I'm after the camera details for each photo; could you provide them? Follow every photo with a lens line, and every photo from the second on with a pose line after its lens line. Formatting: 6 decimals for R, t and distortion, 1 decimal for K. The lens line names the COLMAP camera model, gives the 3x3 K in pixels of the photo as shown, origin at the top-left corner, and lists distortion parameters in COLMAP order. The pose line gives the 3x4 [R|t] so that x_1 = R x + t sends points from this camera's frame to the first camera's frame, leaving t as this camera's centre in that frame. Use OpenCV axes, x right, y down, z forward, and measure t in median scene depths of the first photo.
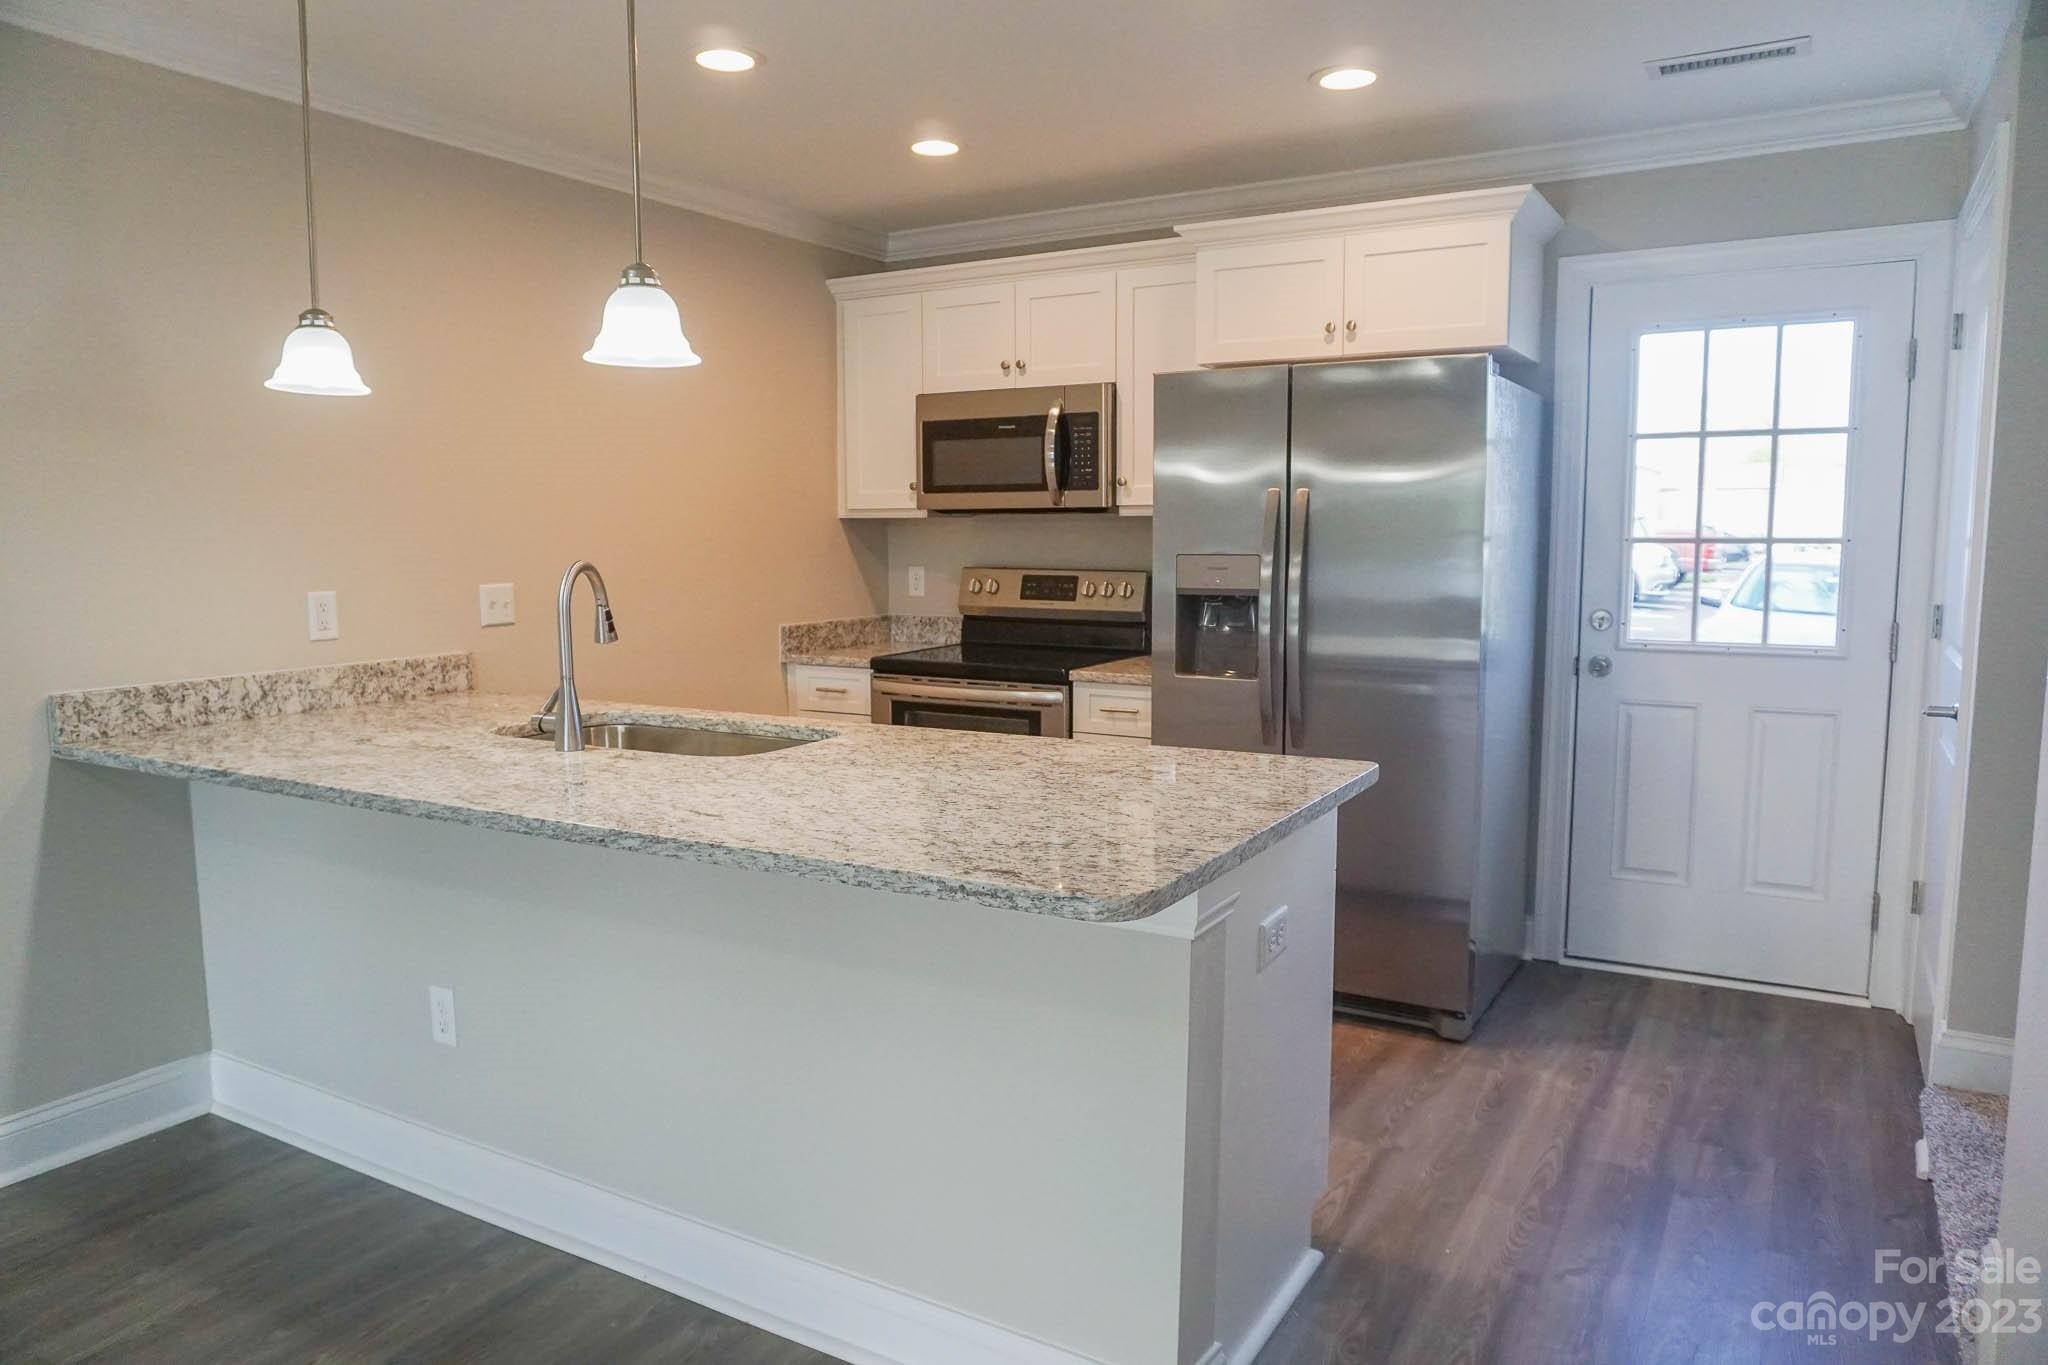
lens RADIAL K [[1357.6, 0, 1029.7], [0, 1357.6, 671.4], [0, 0, 1]] dist [-0.010611, -0.000925]
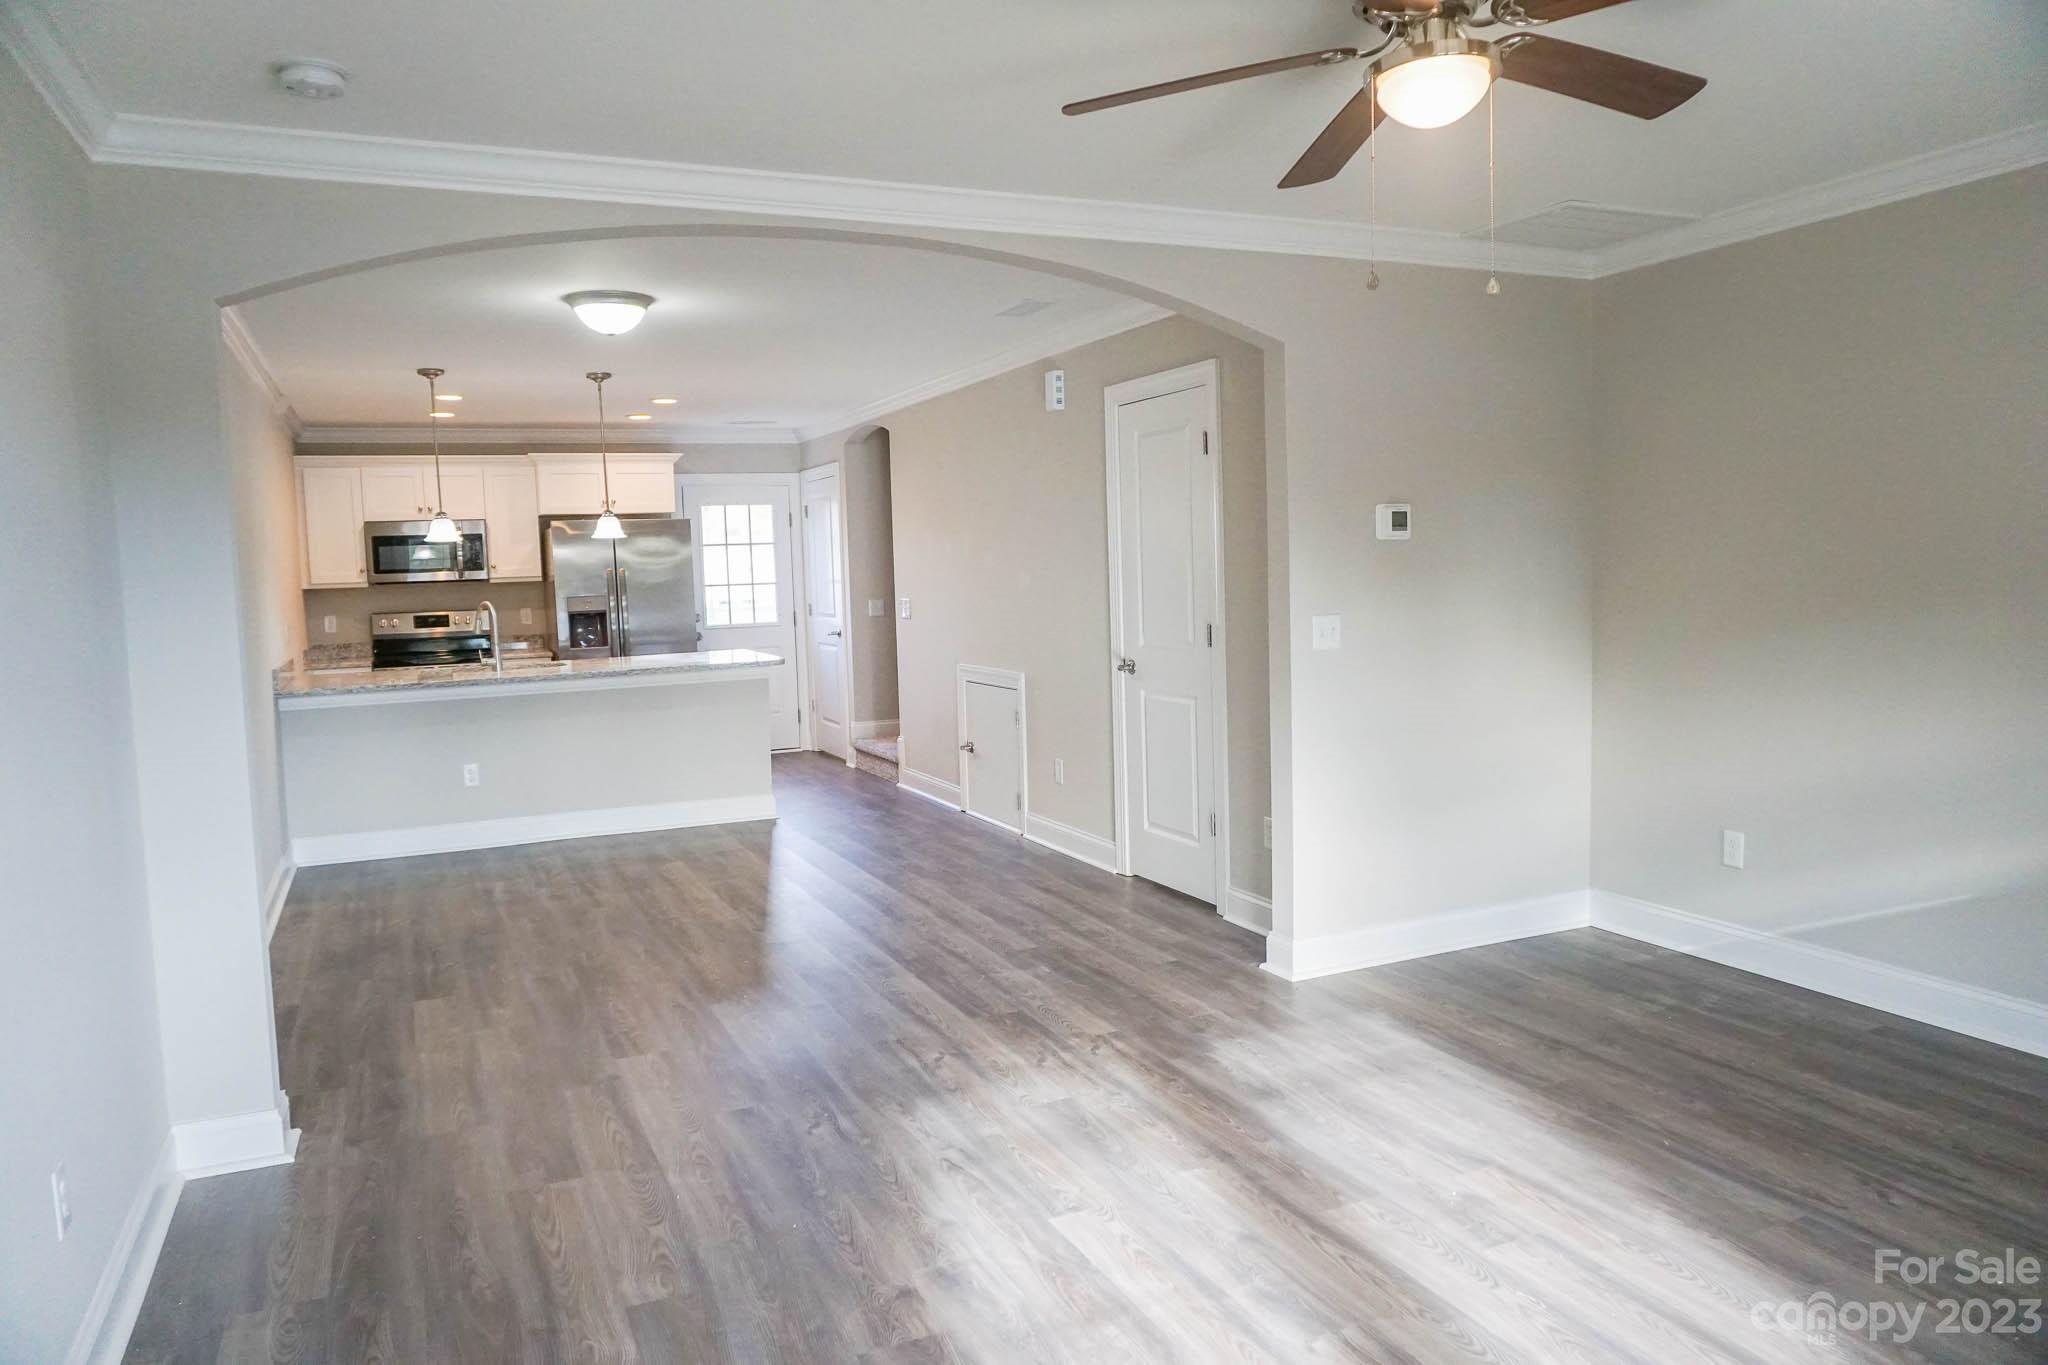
lens RADIAL K [[1376.4, 0, 1010.7], [0, 1376.4, 676.3], [0, 0, 1]] dist [-0.001570, 0.002568]
pose [[0.583243, -0.082118, 0.808136, -1.311221], [0.116095, 0.993090, 0.017125, 0.092845], [-0.803958, 0.083833, 0.588747, -0.957505]]
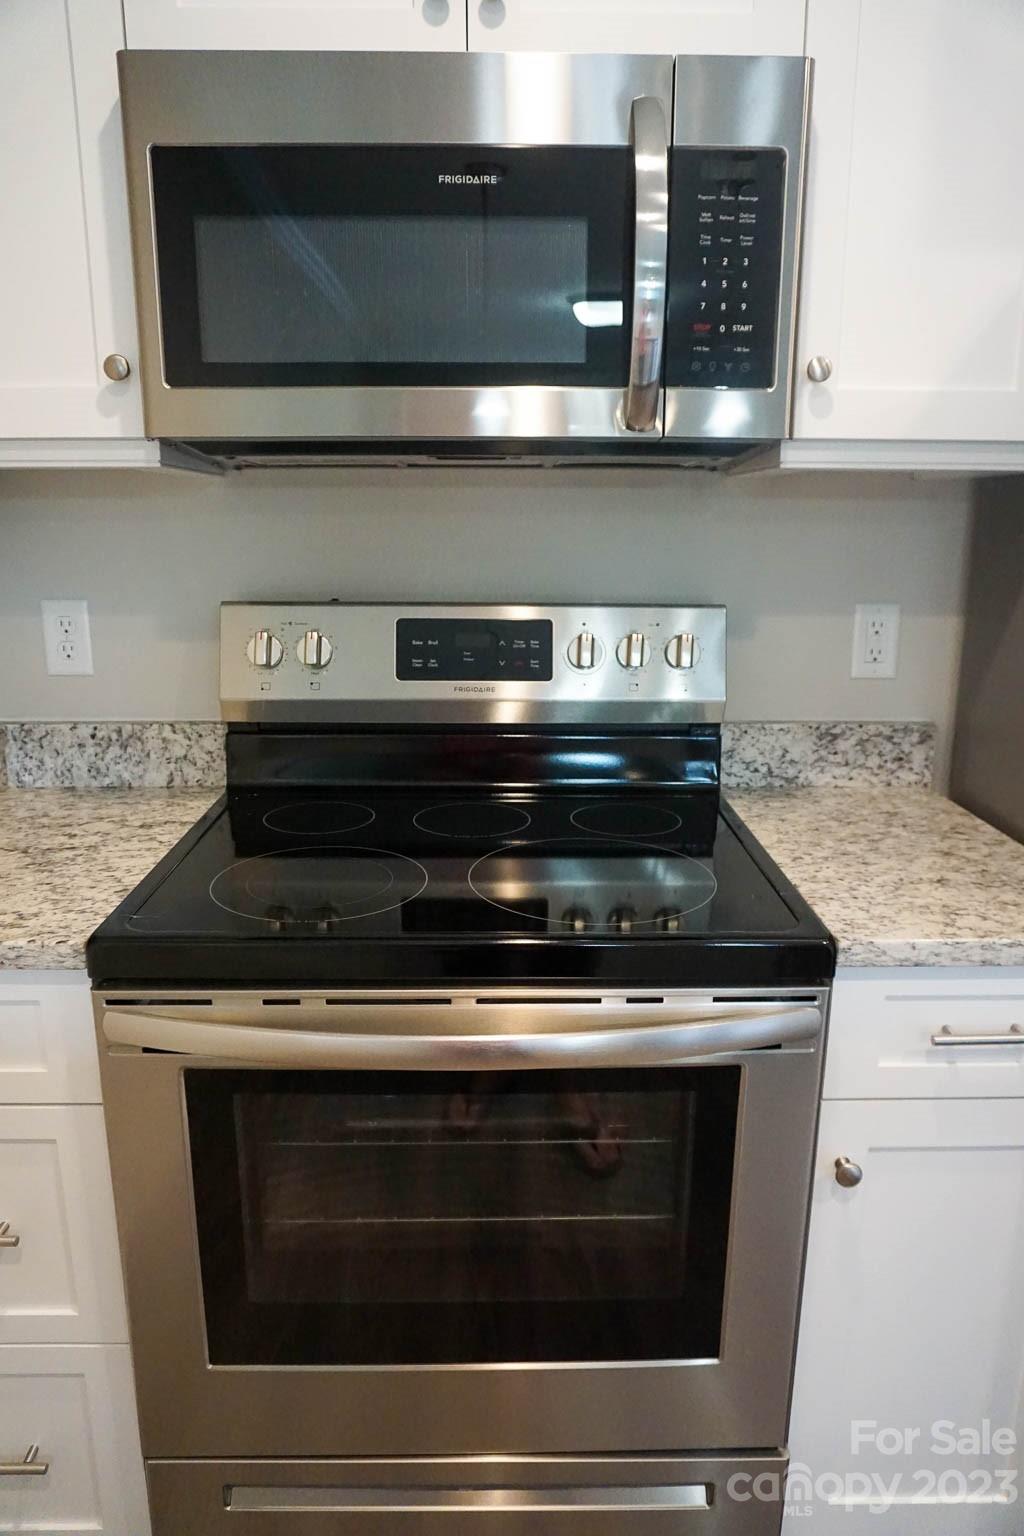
lens RADIAL K [[1032.3, 0, 512.0], [0, 1032.3, 768.0], [0, 0, 1]] dist [-0.001570, 0.002568]
pose [[0.853869, -0.117434, 0.507066, -0.170187], [0.051223, 0.988445, 0.142662, -0.084619], [-0.517961, -0.095841, 0.850018, 0.868912]]
